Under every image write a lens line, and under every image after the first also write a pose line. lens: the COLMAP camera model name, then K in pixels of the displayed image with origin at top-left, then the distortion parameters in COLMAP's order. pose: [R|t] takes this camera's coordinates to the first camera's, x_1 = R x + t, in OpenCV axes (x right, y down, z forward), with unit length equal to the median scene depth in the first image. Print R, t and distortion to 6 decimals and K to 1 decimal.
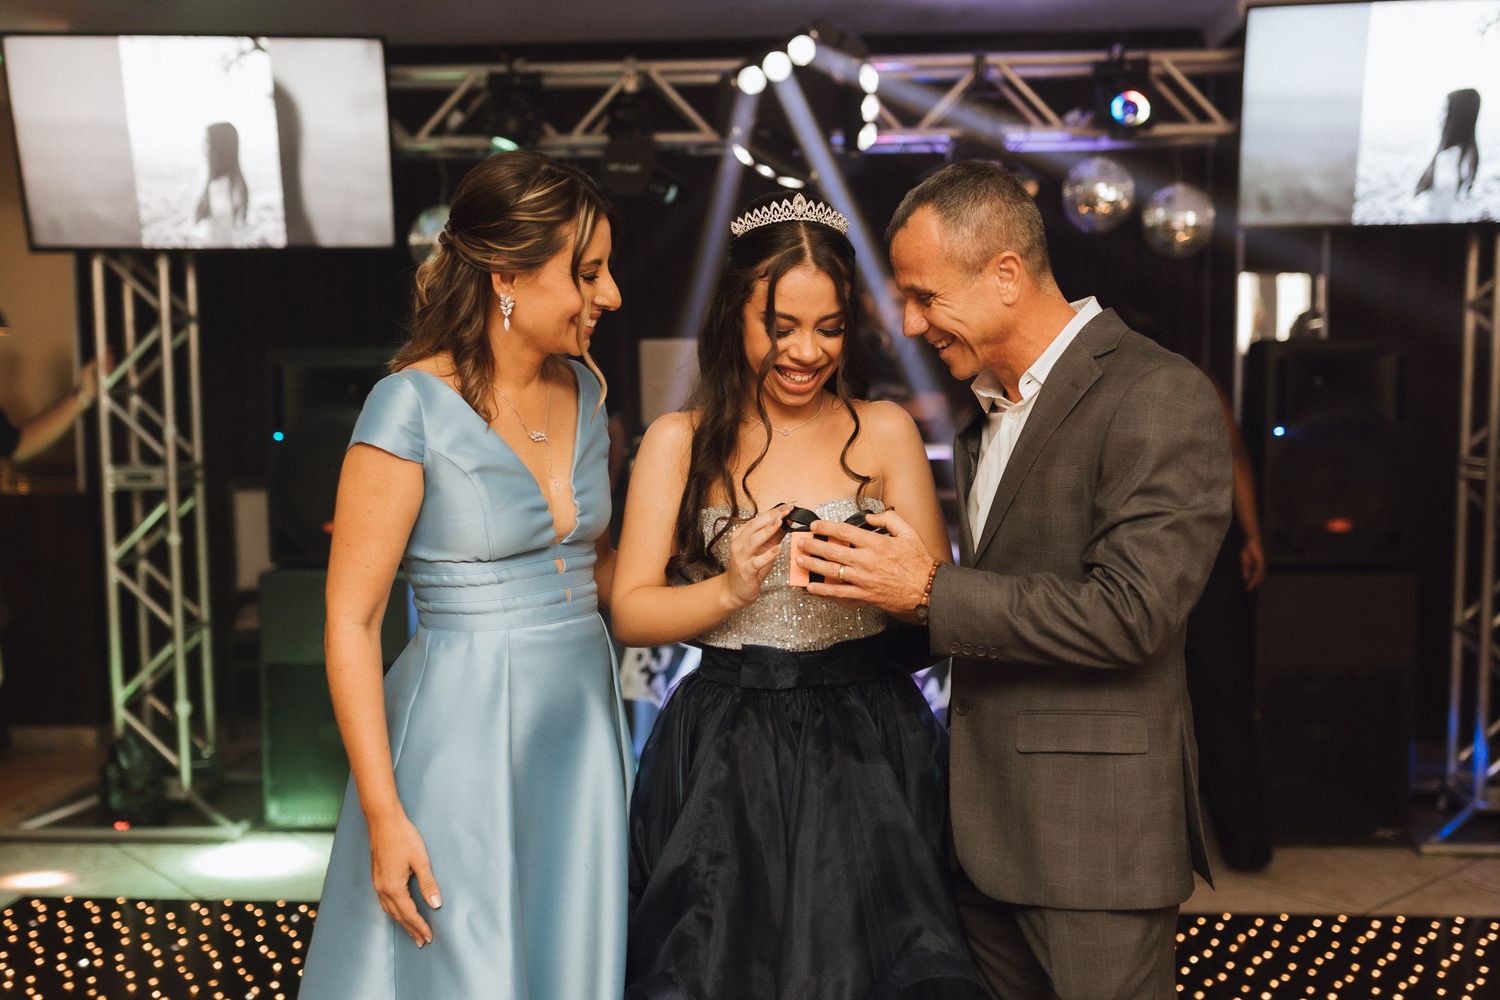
lens RADIAL K [[1435.8, 0, 748.4], [0, 1435.8, 521.7], [0, 0, 1]] dist [-0.003136, 0.007477]
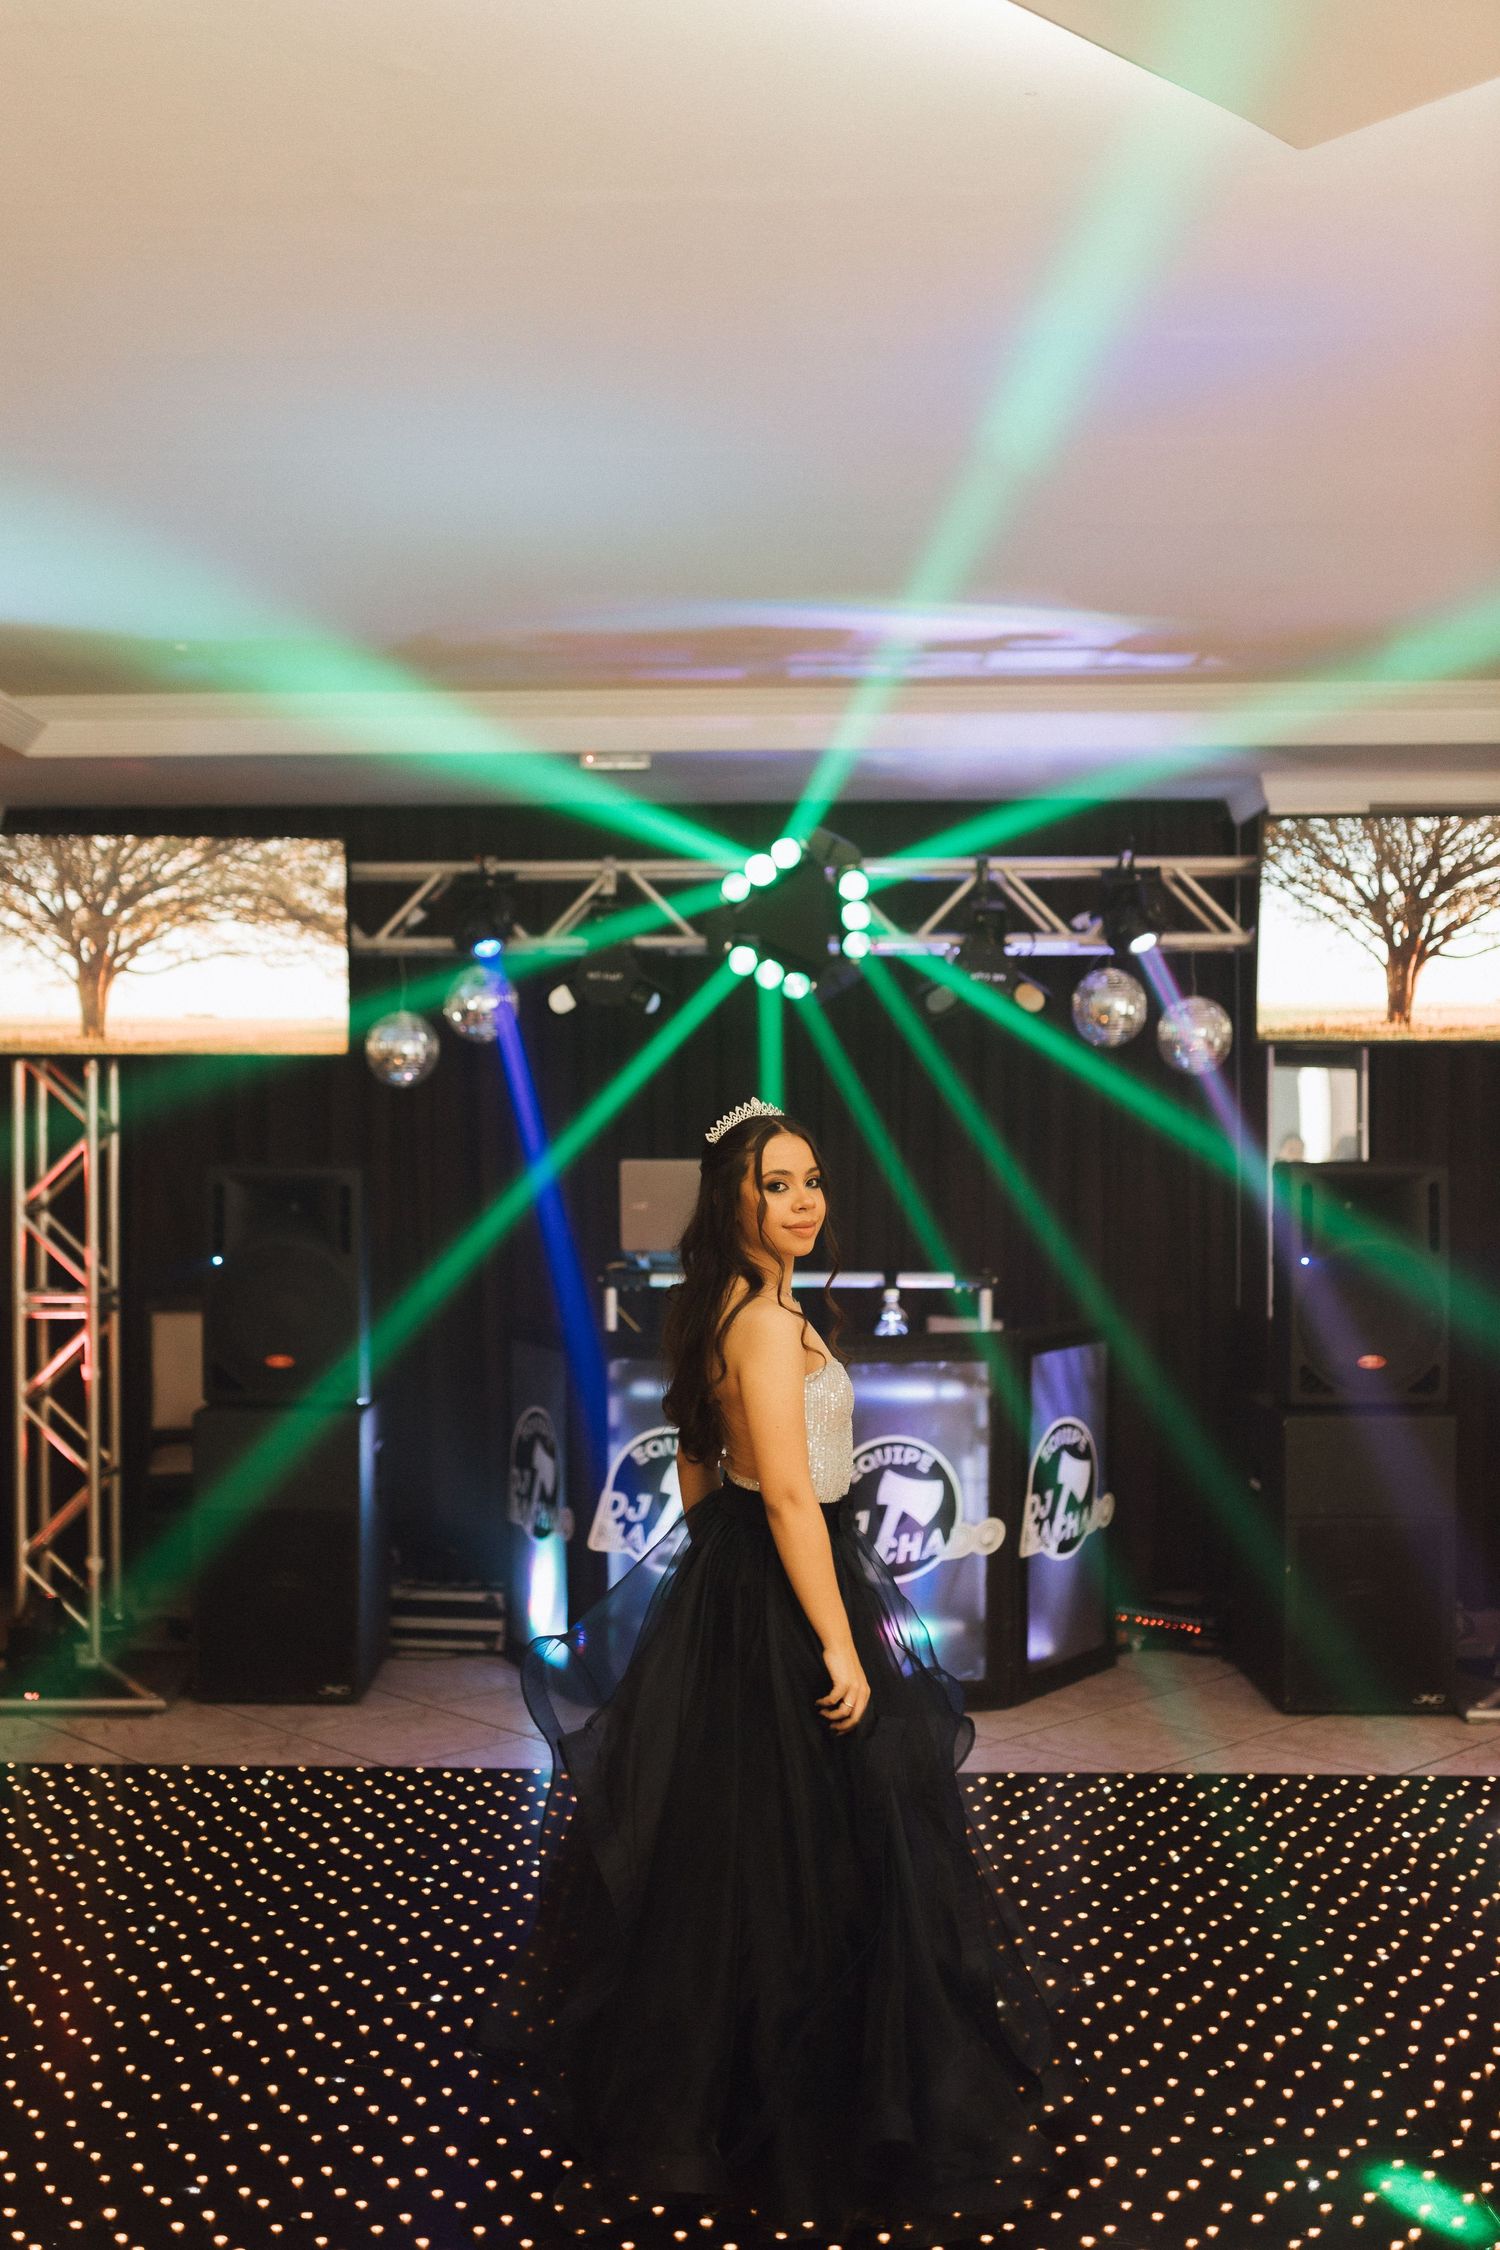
lens RADIAL K [[2251.6, 0, 666.3], [0, 2251.6, 1168.6], [0, 0, 1]] dist [-0.008673, -0.008071]
pose [[0.999802, 0.005383, 0.019172, -0.071166], [-0.003756, 0.996466, -0.083919, 0.001566], [-0.019556, 0.083830, 0.996288, -0.436721]]
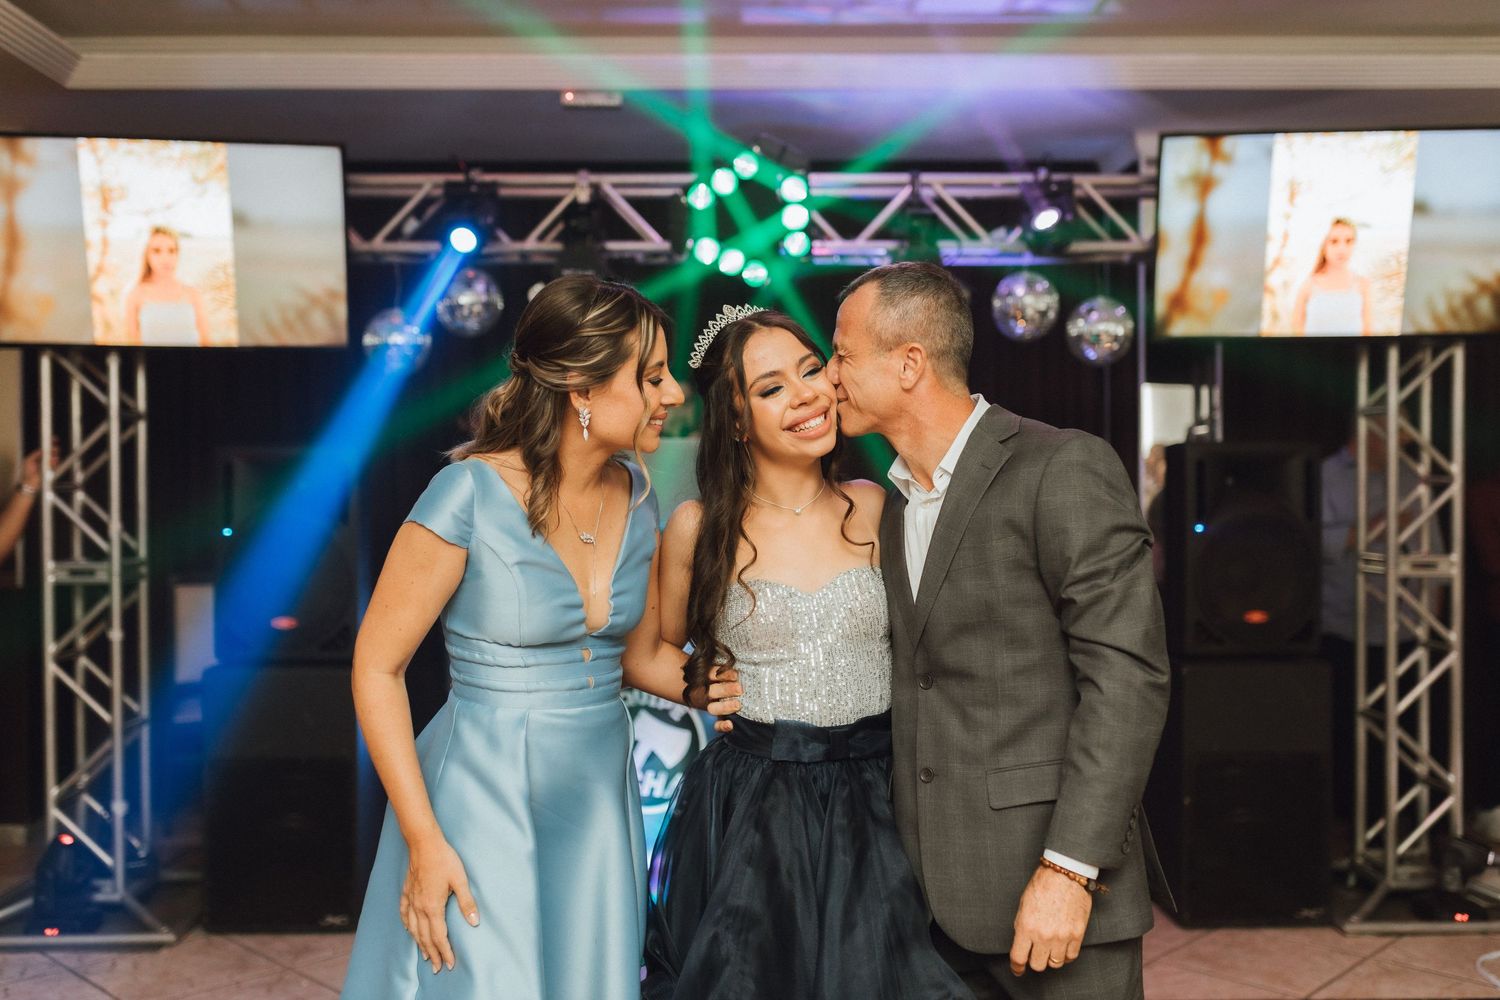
lens RADIAL K [[1447.9, 0, 750.0], [0, 1447.9, 500.0], [0, 0, 1]] dist [-0.007620, -0.001858]
pose [[0.997327, 0.002634, 0.073013, -0.036854], [0.003418, 0.996574, -0.082632, 0.003464], [-0.072981, 0.082661, 0.993902, -0.035518]]
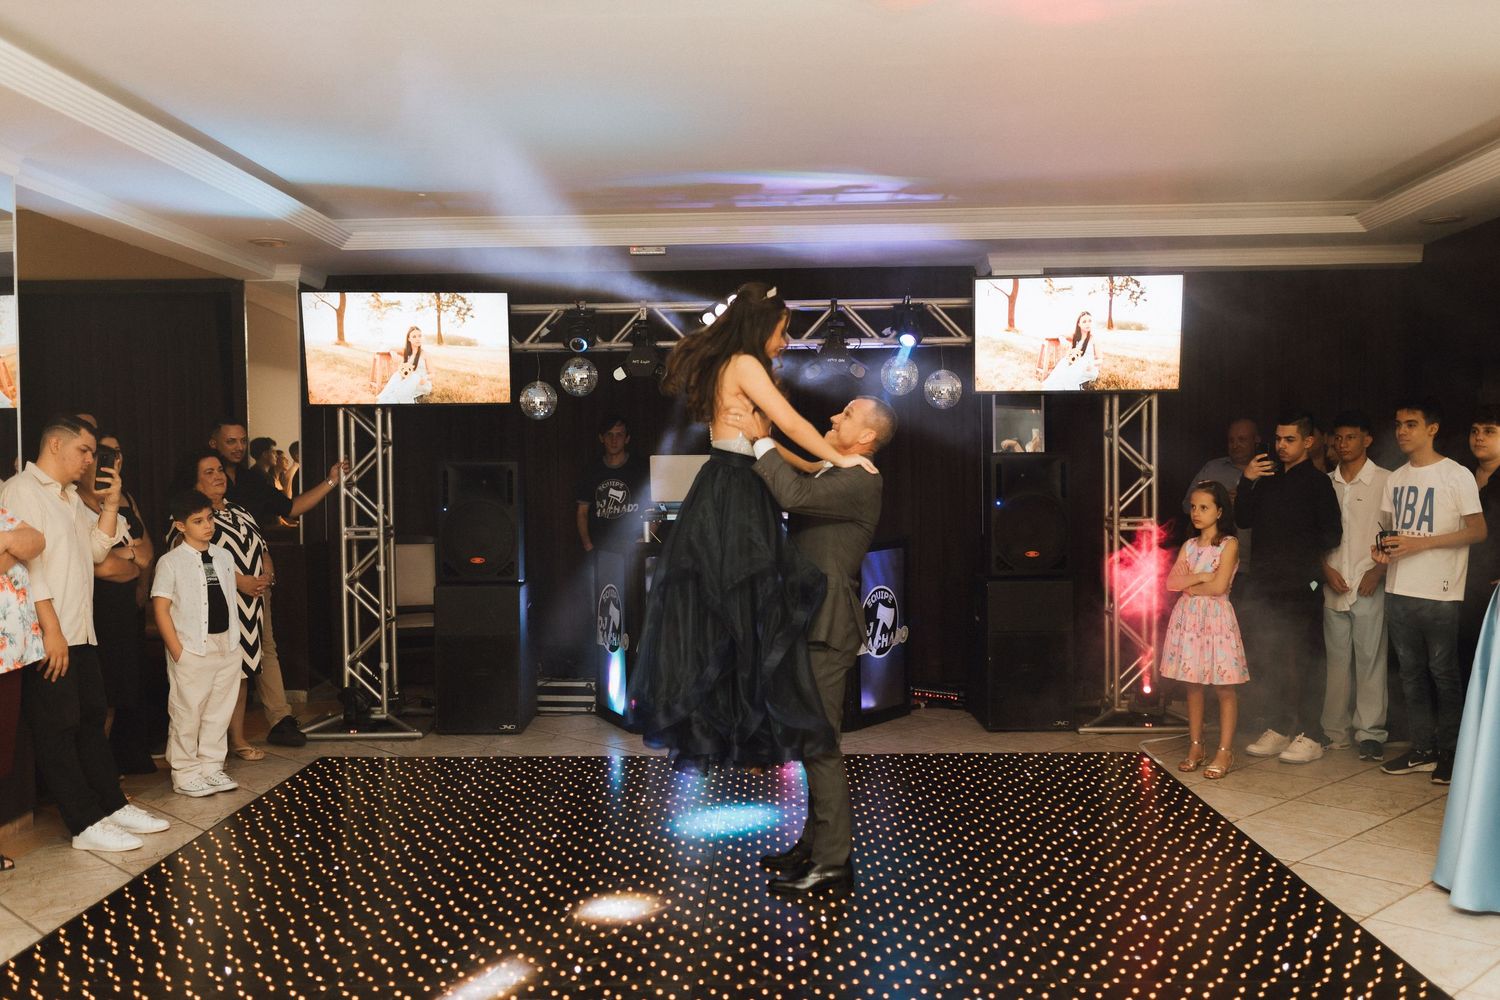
lens RADIAL K [[1435.8, 0, 748.4], [0, 1435.8, 521.7], [0, 0, 1]] dist [-0.003136, 0.007477]
pose [[0.999344, -0.006056, 0.035703, -0.015556], [0.008262, 0.998045, -0.061951, 0.069808], [-0.035258, 0.062205, 0.997440, -0.793634]]
